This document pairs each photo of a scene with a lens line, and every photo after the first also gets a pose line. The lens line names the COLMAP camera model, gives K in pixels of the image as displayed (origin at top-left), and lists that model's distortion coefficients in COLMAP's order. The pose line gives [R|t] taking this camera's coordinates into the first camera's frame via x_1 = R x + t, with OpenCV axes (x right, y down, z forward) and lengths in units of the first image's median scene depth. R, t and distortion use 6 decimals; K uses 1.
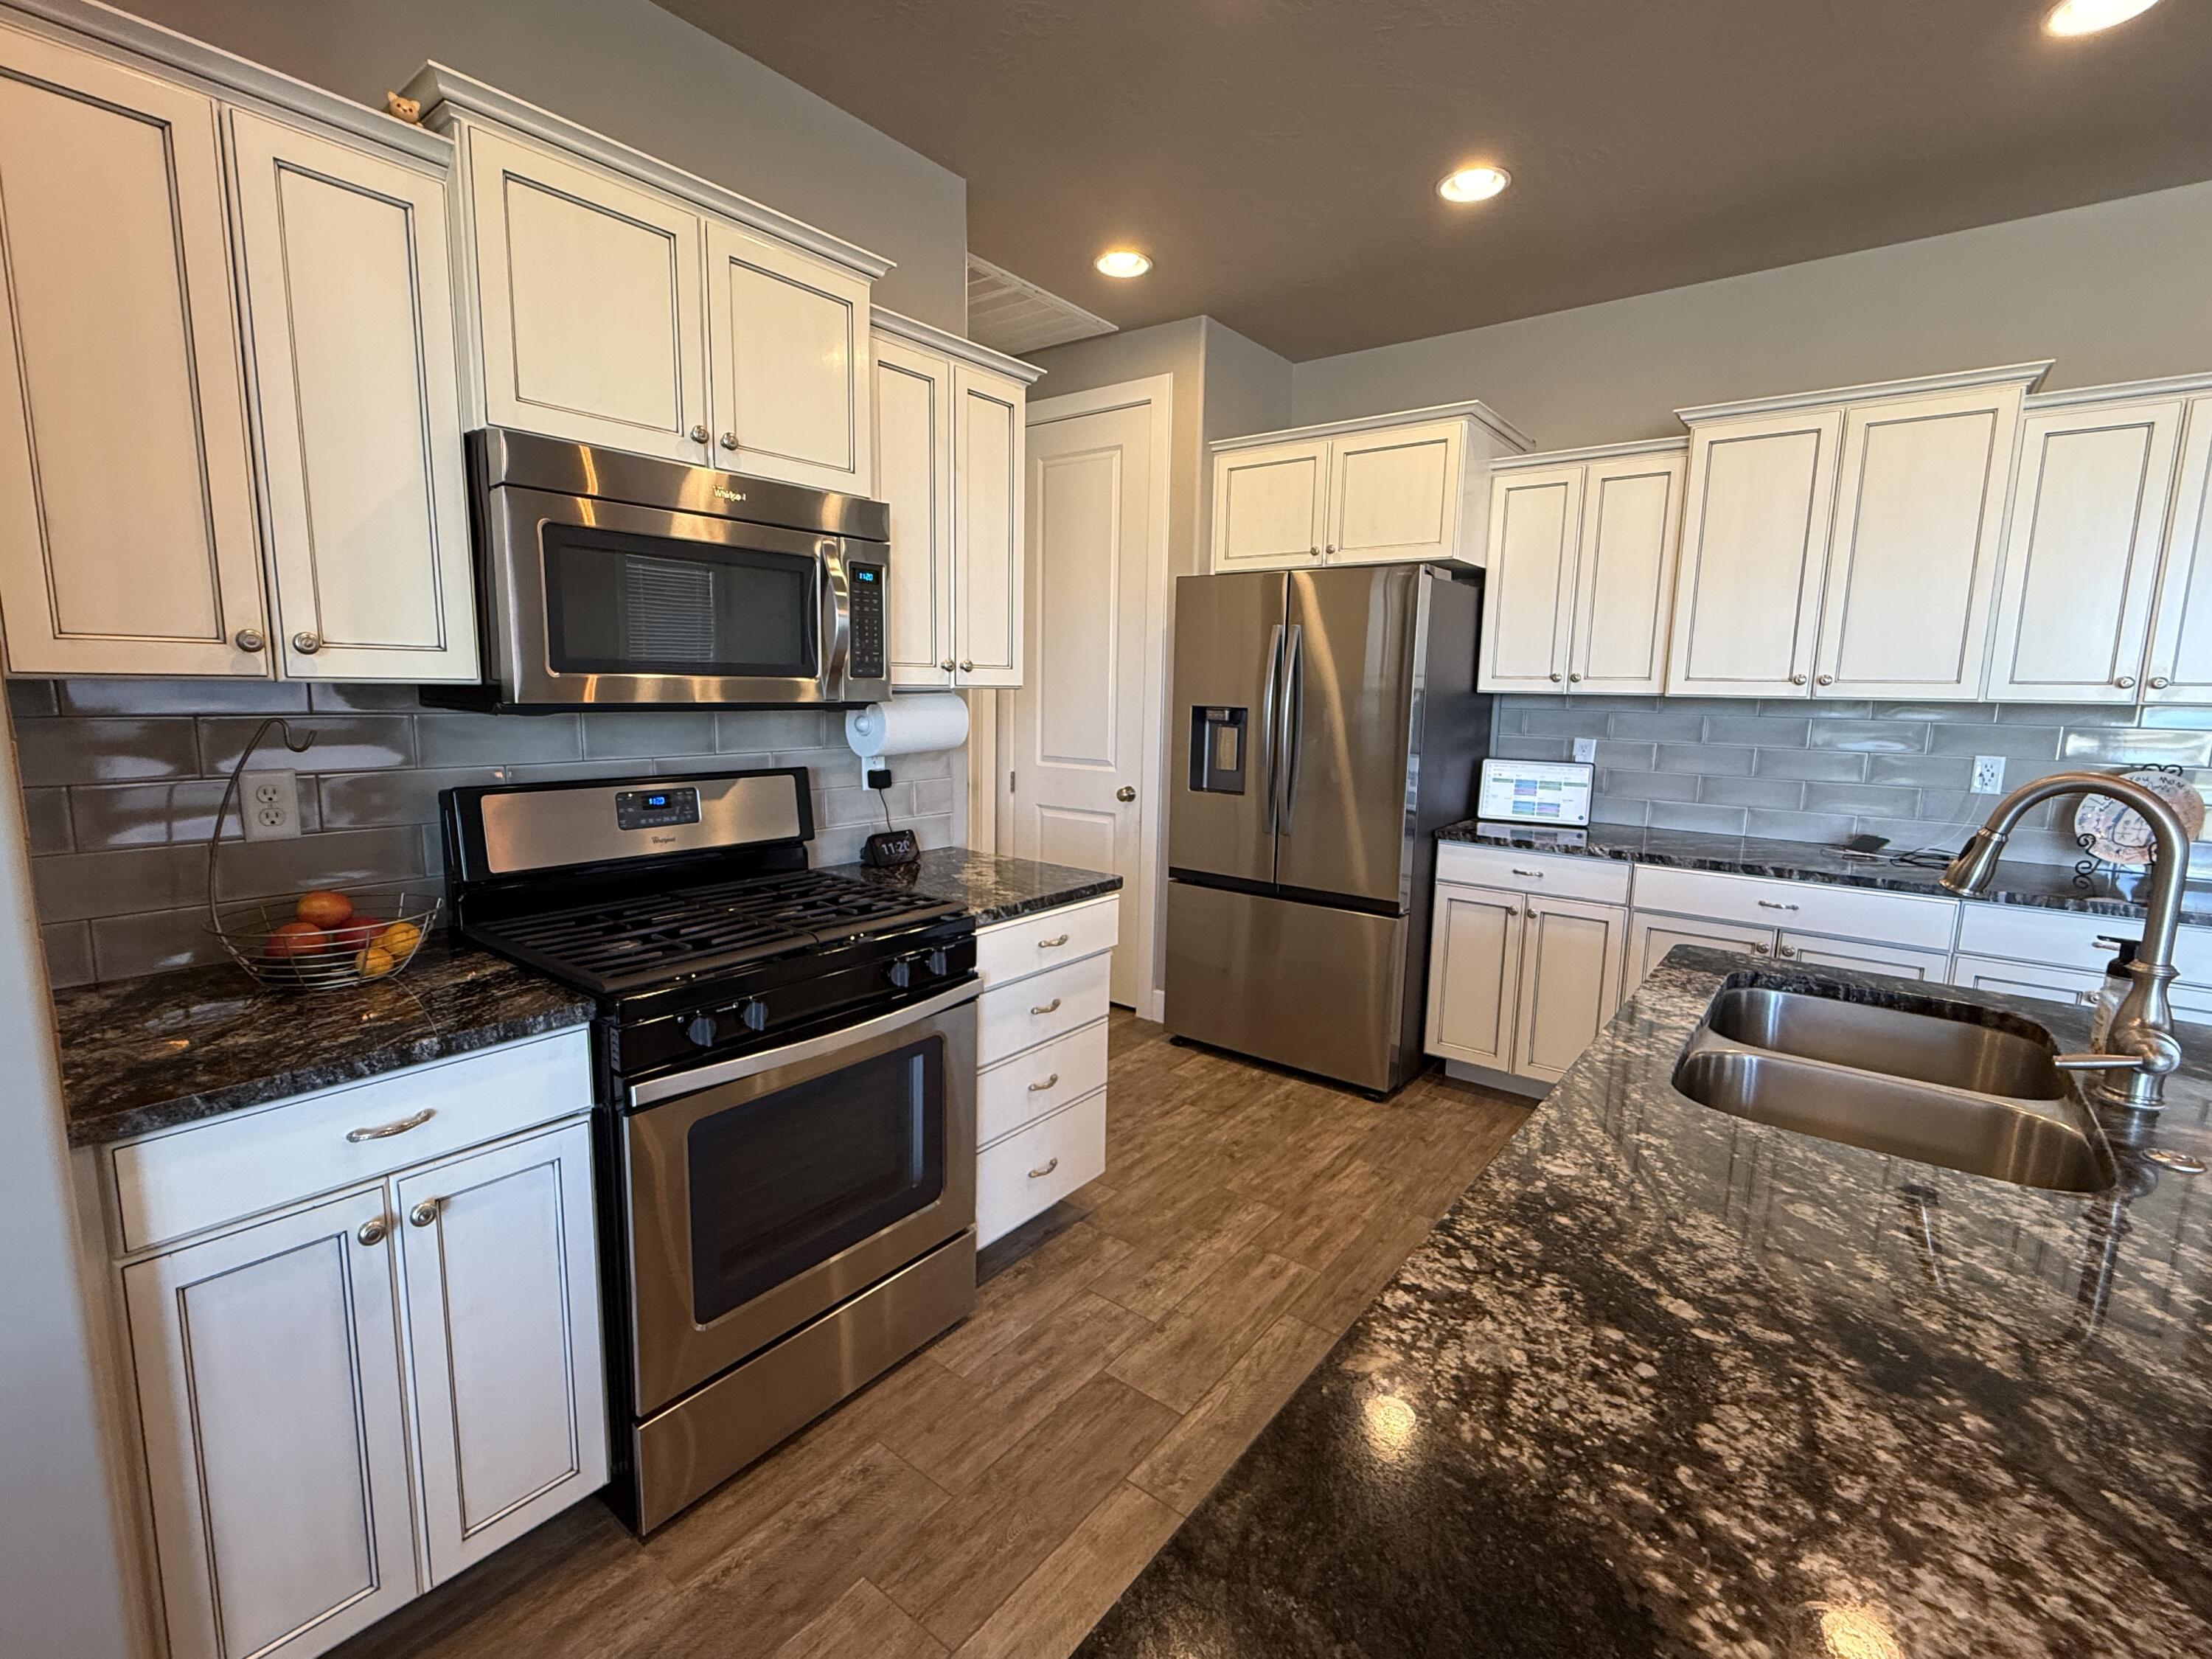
lens RADIAL K [[992.5, 0, 1106.1], [0, 992.5, 826.6], [0, 0, 1]] dist [0.002163, 0.000258]
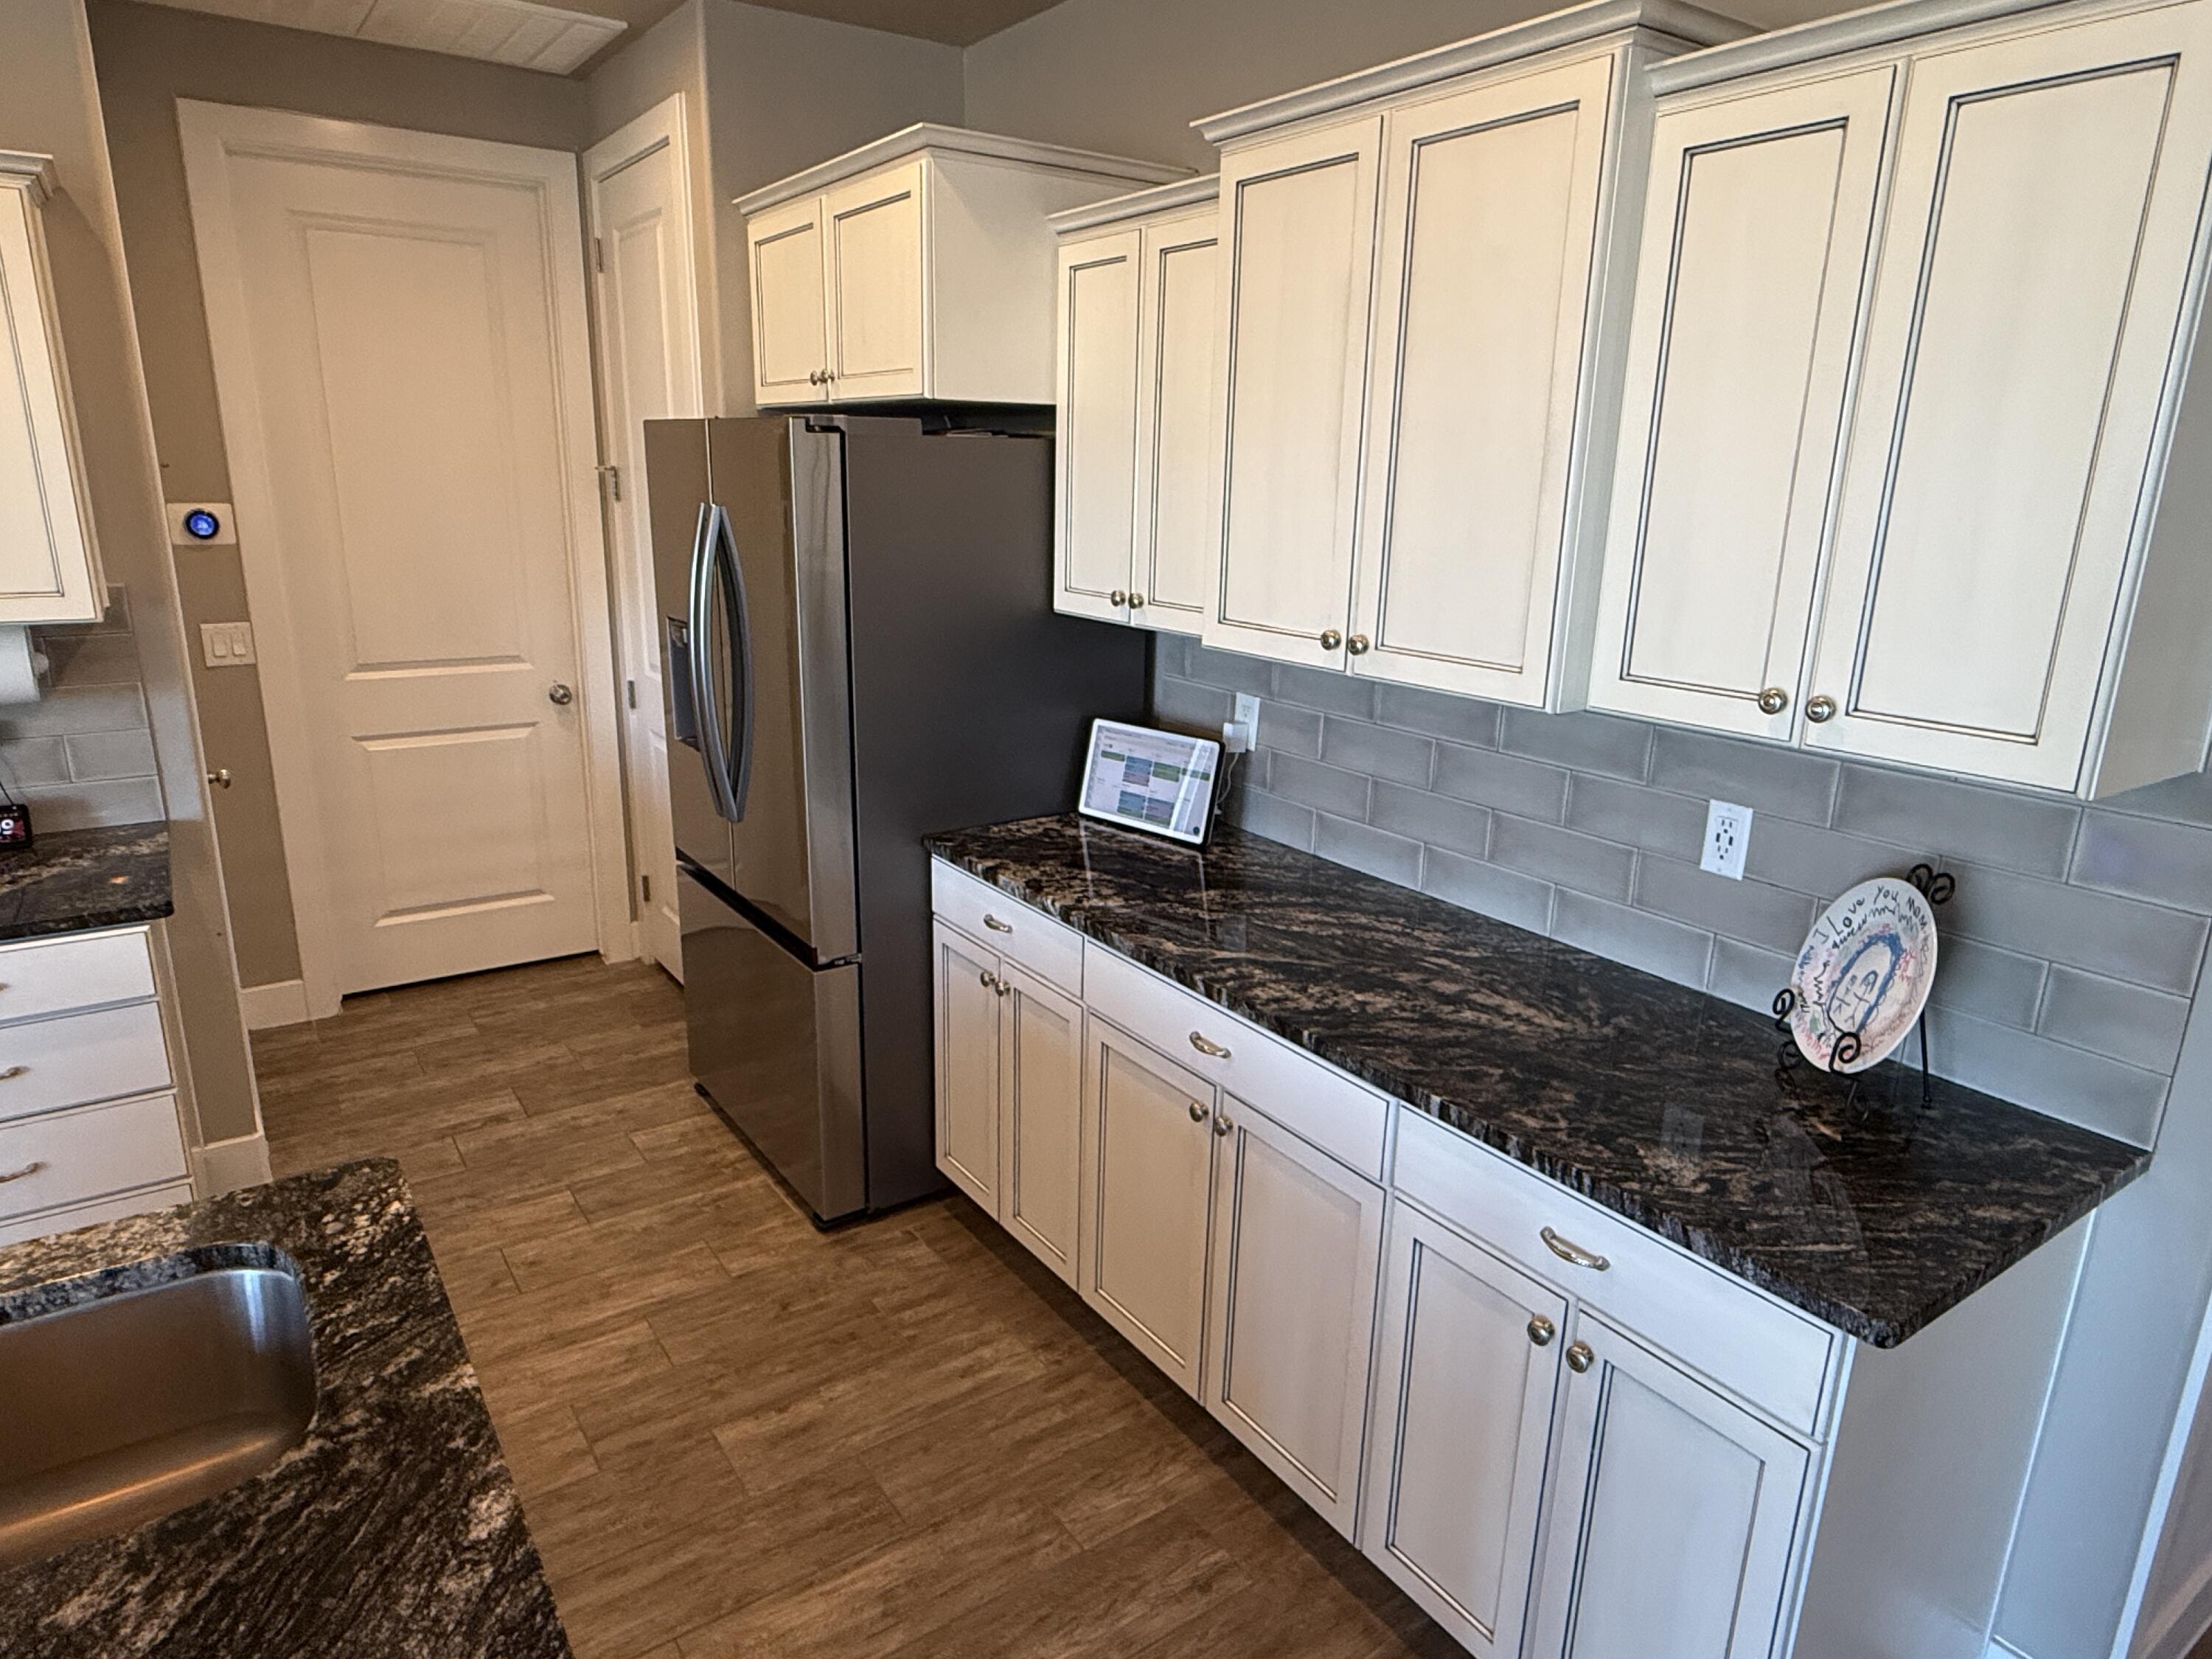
lens RADIAL K [[1337.7, 0, 1104.7], [0, 1337.7, 831.0], [0, 0, 1]] dist [0.000166, -0.000041]
pose [[0.953275, 0.082611, -0.290590, 0.722769], [-0.047969, 0.991073, 0.124388, -0.116663], [0.298272, -0.104636, 0.948728, 0.235942]]
